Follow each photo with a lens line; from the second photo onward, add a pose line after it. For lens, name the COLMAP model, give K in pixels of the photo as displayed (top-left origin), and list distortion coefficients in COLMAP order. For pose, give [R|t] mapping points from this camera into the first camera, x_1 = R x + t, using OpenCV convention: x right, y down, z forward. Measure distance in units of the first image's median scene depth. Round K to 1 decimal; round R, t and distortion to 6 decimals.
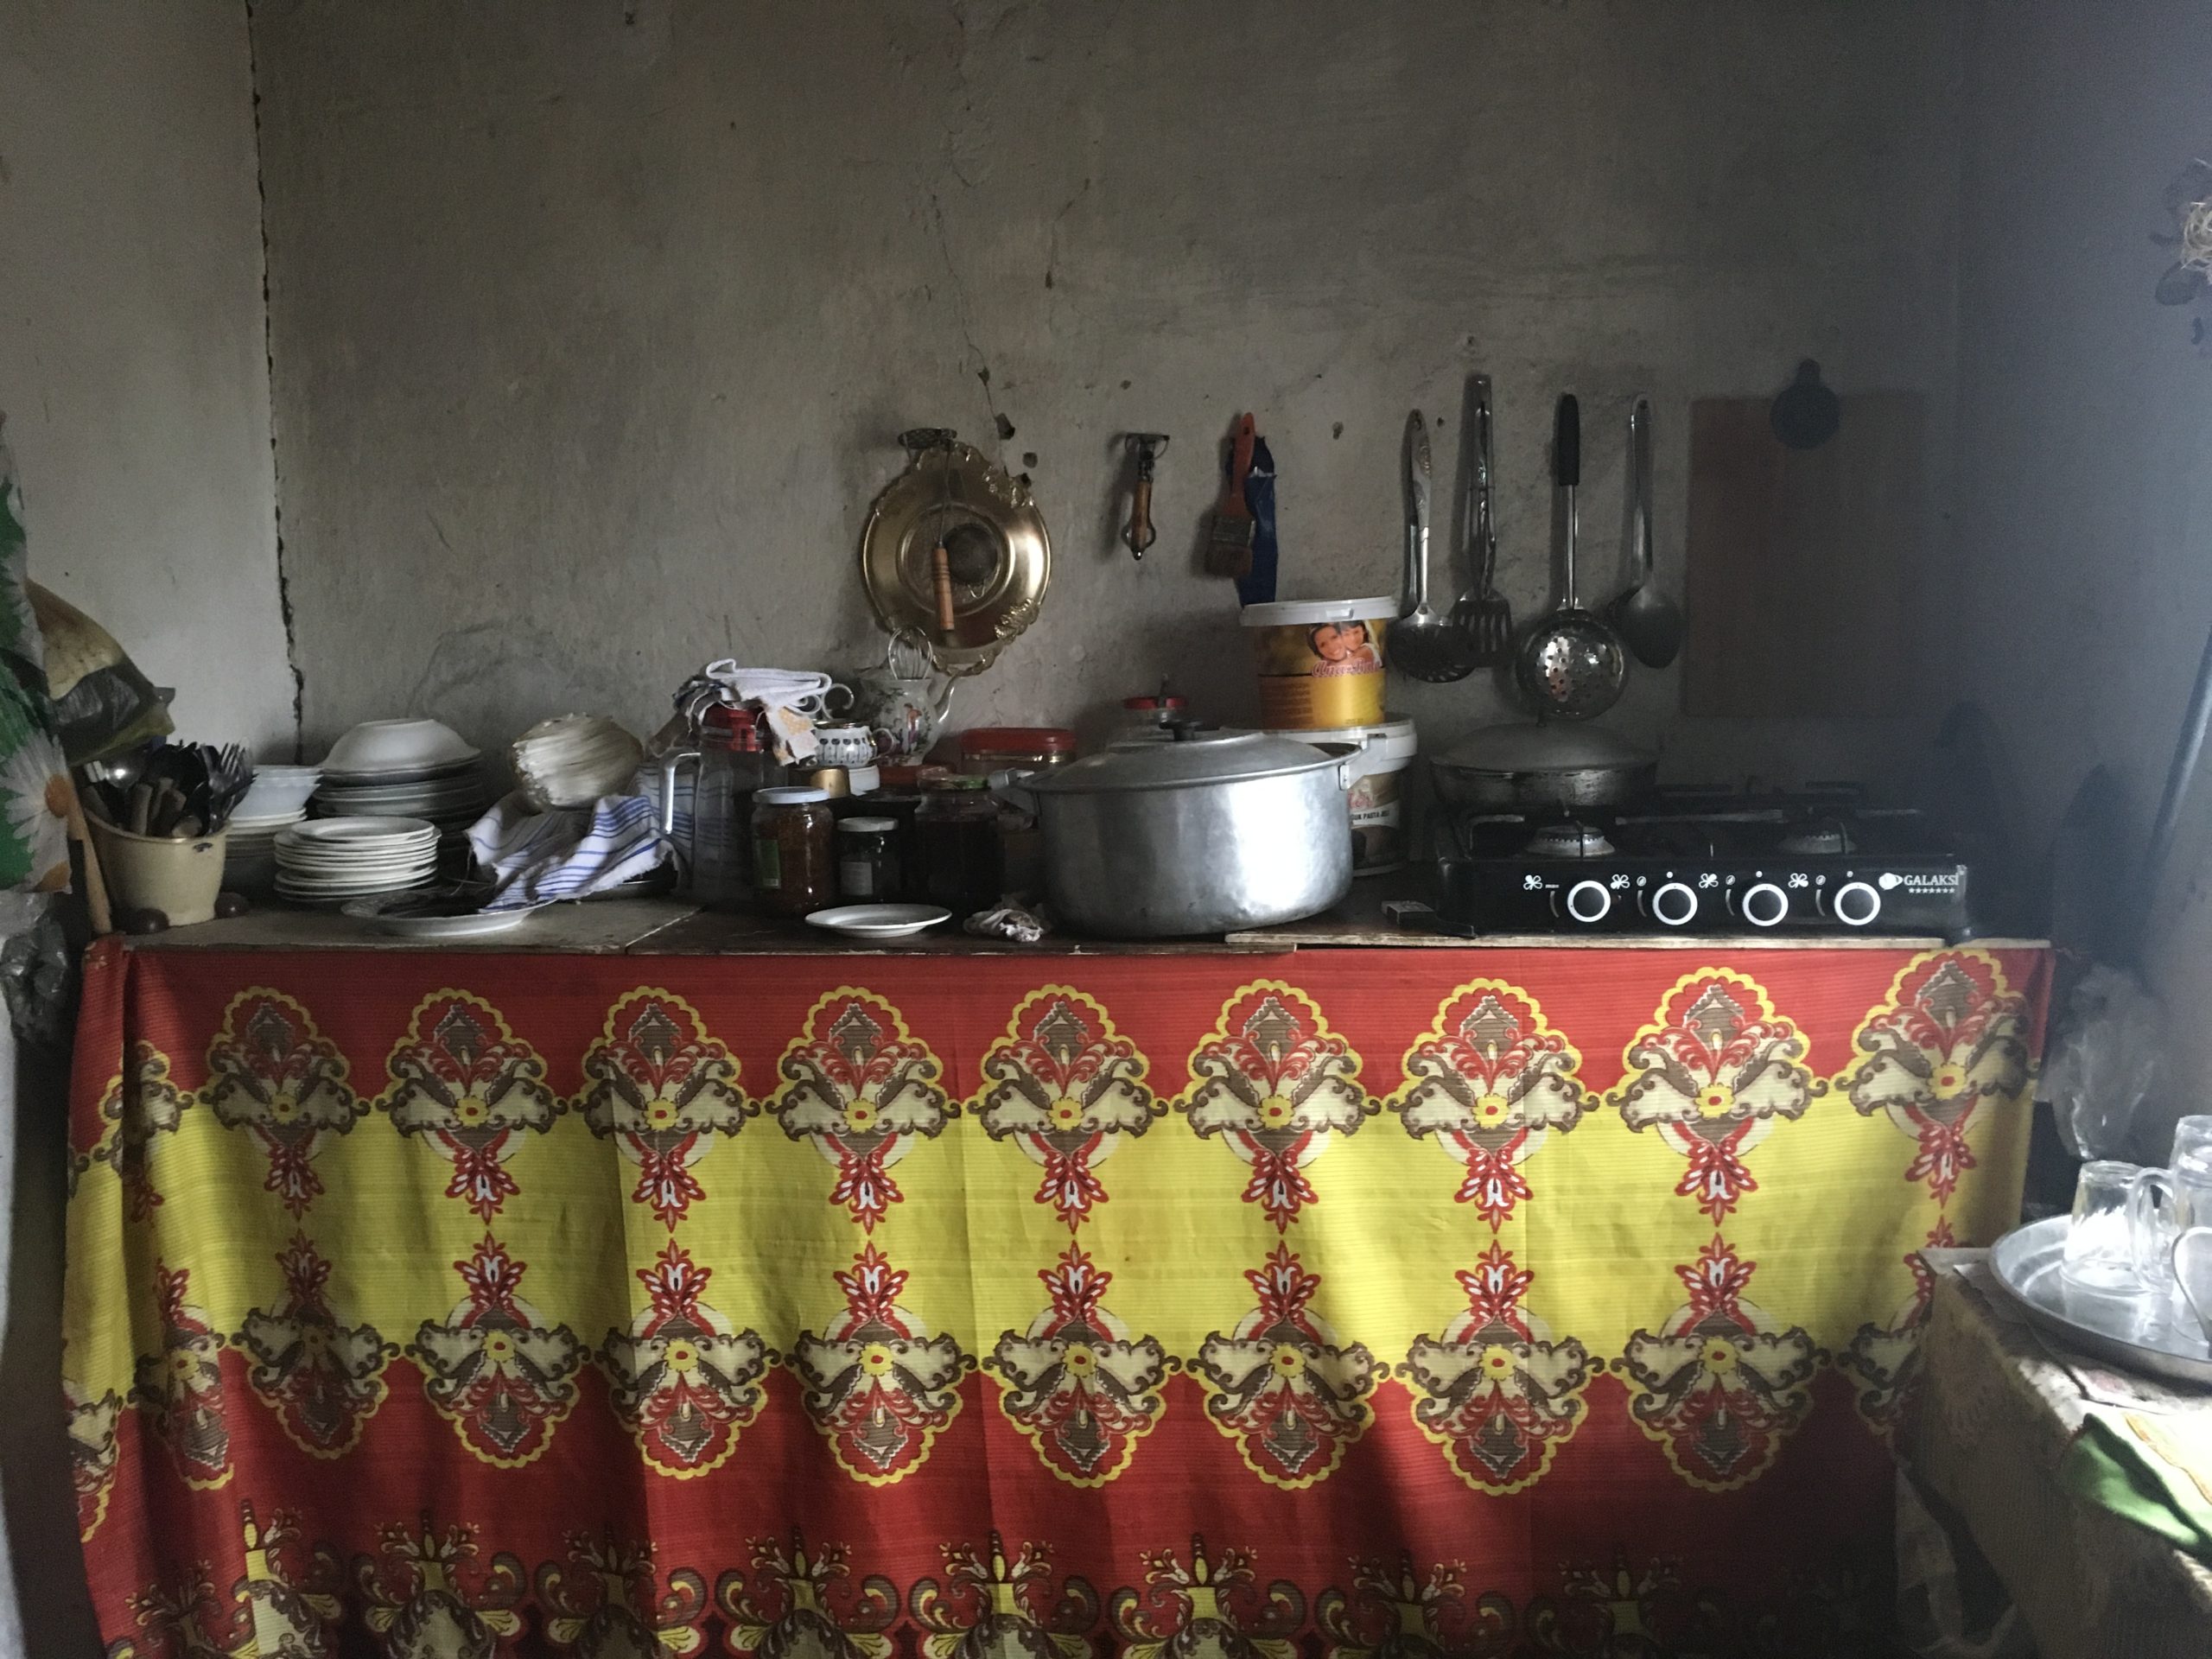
lens RADIAL K [[1910.4, 0, 1098.3], [0, 1910.4, 835.7], [0, 0, 1]] dist [0.064936, -0.088077]
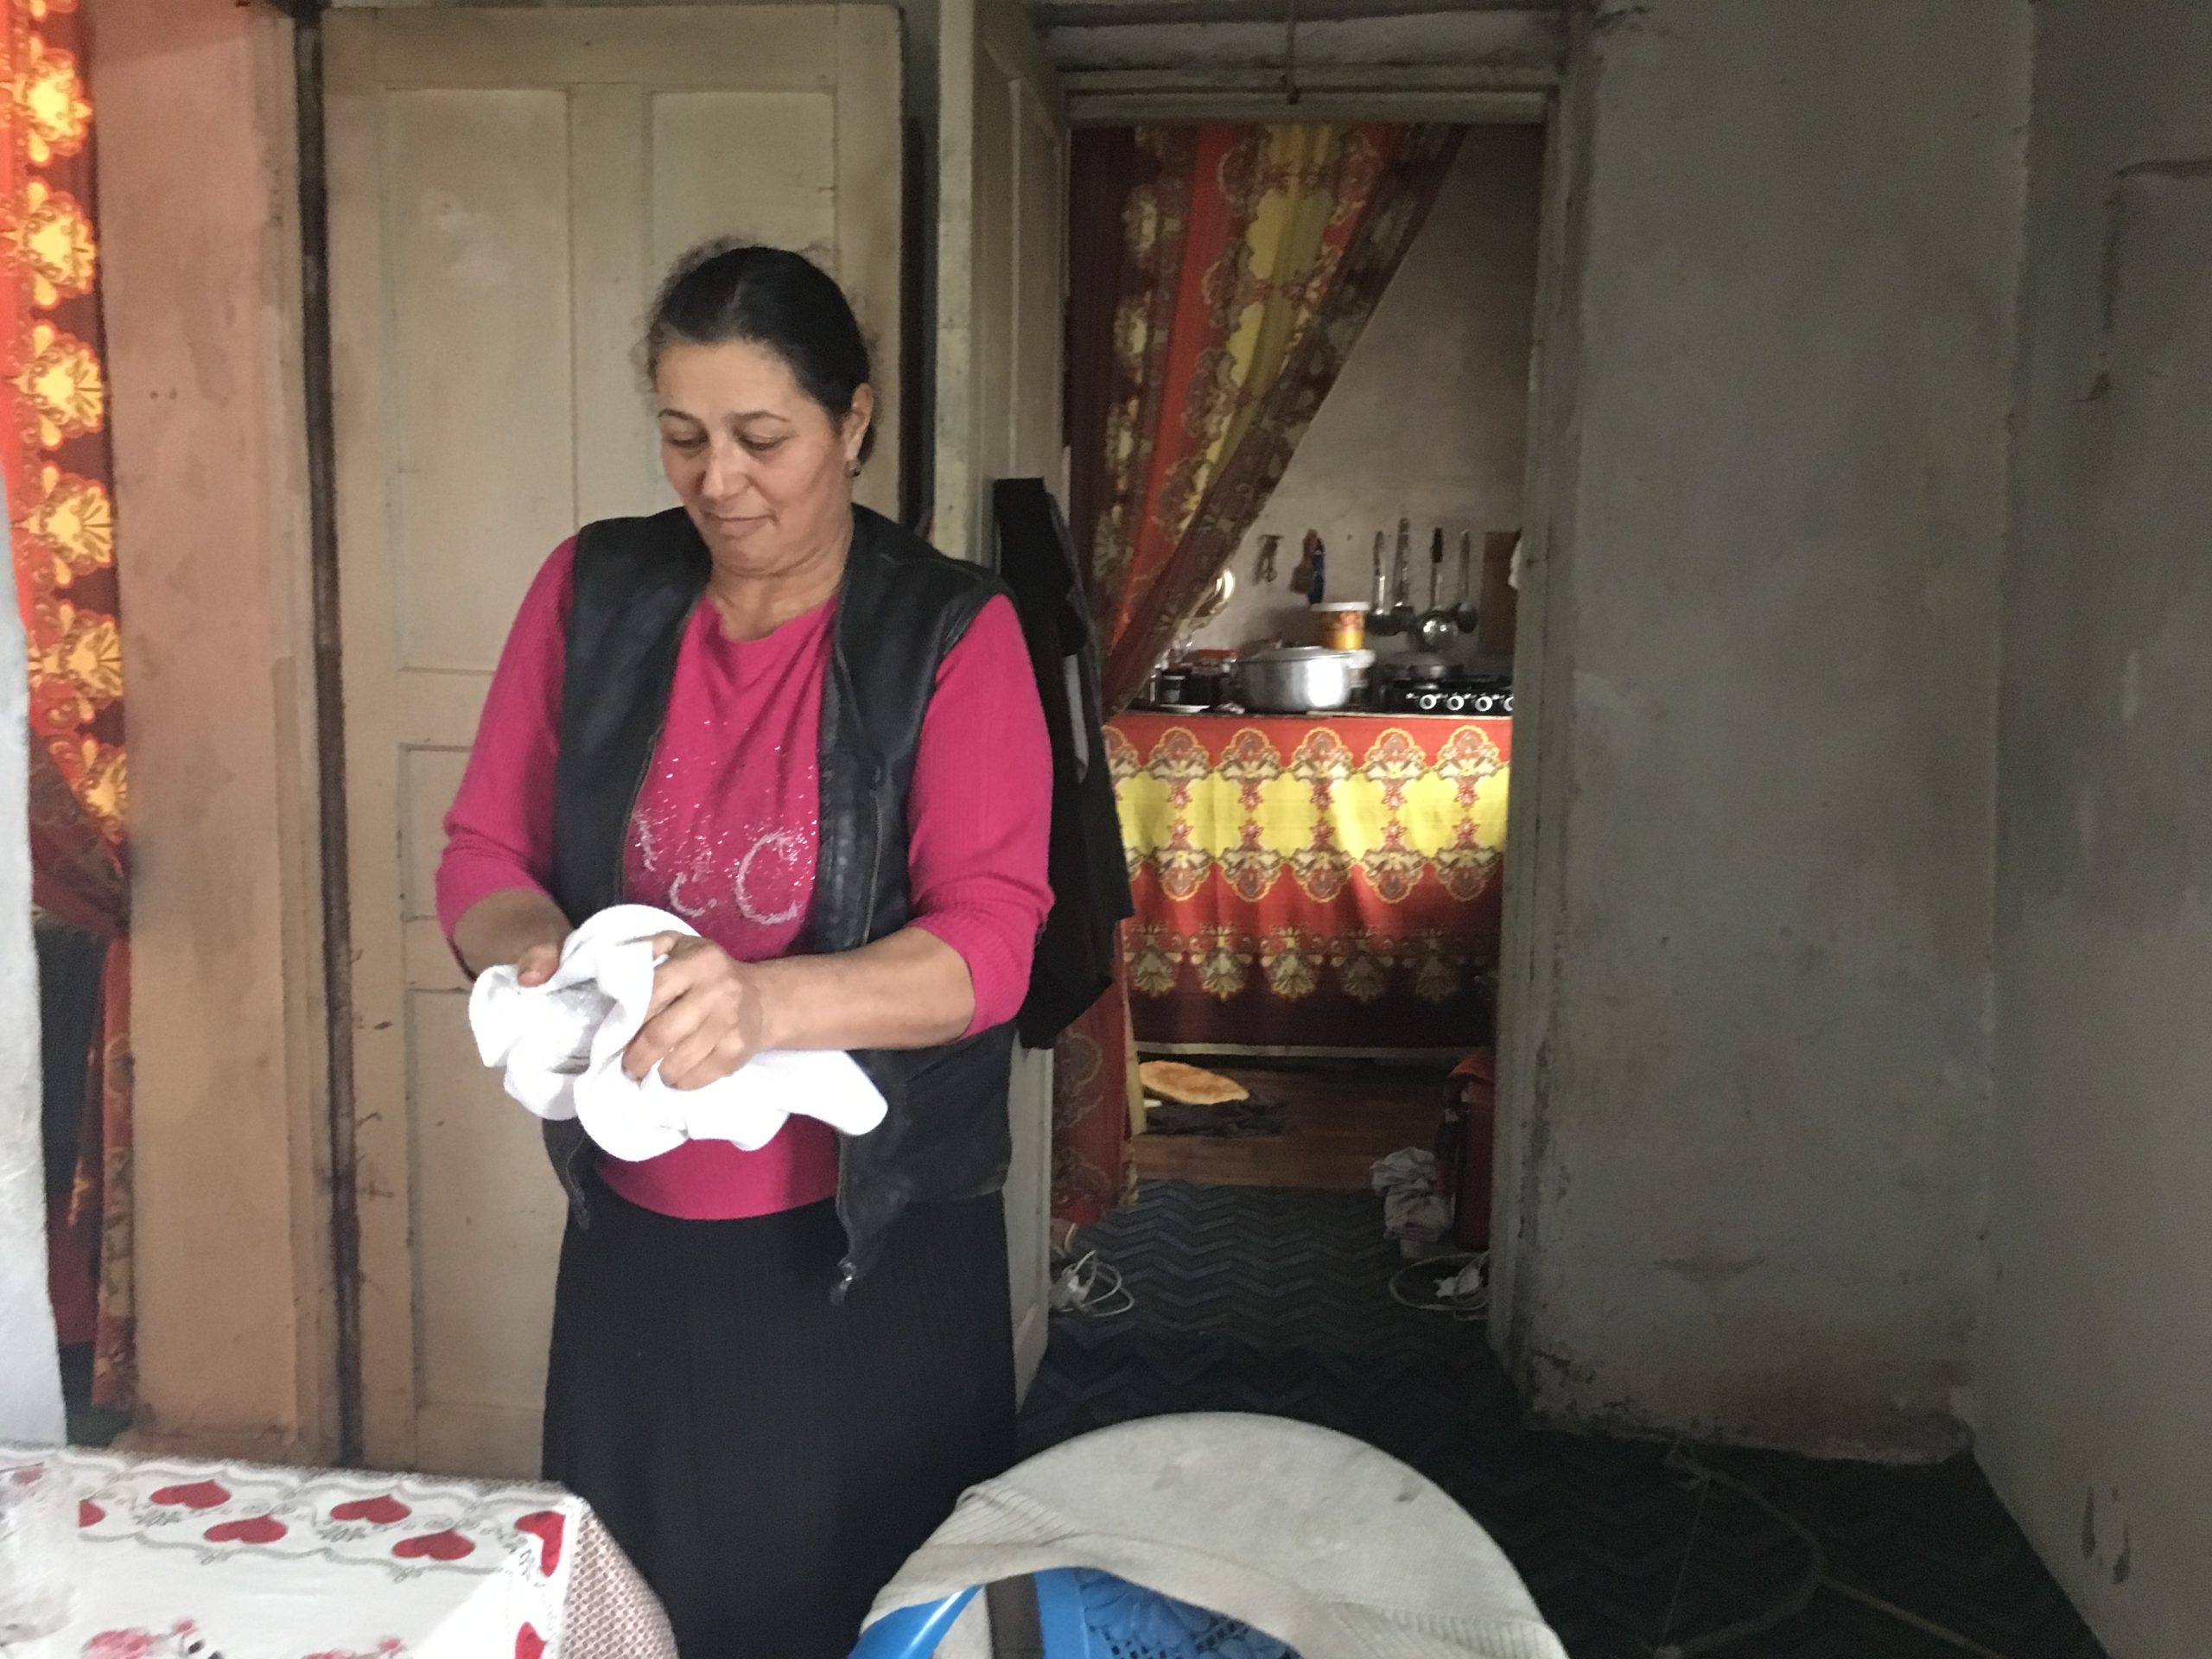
lens RADIAL K [[1910.4, 0, 1114.1], [0, 1910.4, 825.1], [0, 0, 1]] dist [0.064936, -0.088077]
pose [[0.999120, 0.037514, 0.018756, -0.273888], [-0.037158, 0.999129, -0.019004, 0.286273], [-0.019452, 0.018290, 0.999643, -1.897805]]
